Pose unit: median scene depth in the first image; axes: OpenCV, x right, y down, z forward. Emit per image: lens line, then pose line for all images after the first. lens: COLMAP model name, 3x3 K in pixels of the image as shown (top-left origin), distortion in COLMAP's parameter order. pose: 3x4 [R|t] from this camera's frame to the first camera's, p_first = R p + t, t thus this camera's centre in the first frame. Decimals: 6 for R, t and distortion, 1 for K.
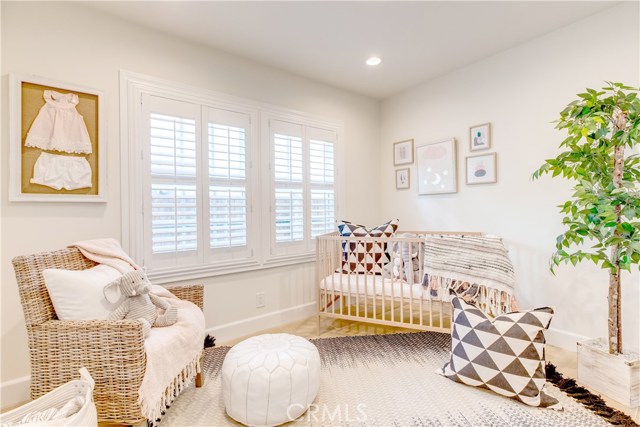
lens RADIAL K [[292.0, 0, 318.3], [0, 292.0, 214.1], [0, 0, 1]] dist [0.010524, -0.002040]
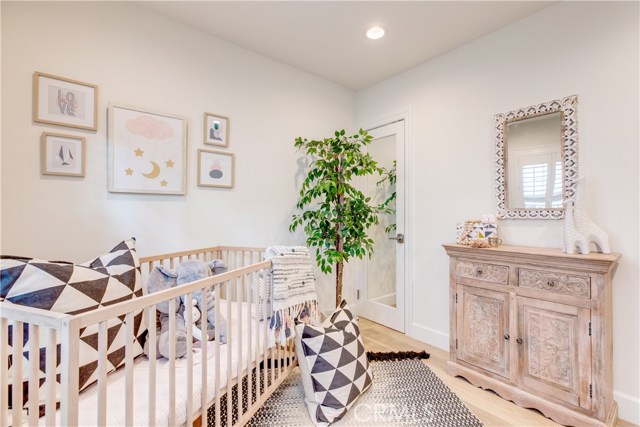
lens RADIAL K [[292.0, 0, 318.7], [0, 292.0, 211.4], [0, 0, 1]] dist [0.010524, -0.002040]
pose [[-0.018833, 0.028063, 0.999429, -0.253130], [0.015302, 0.999497, -0.027776, -0.009178], [-0.999706, 0.014770, -0.019253, 0.712659]]
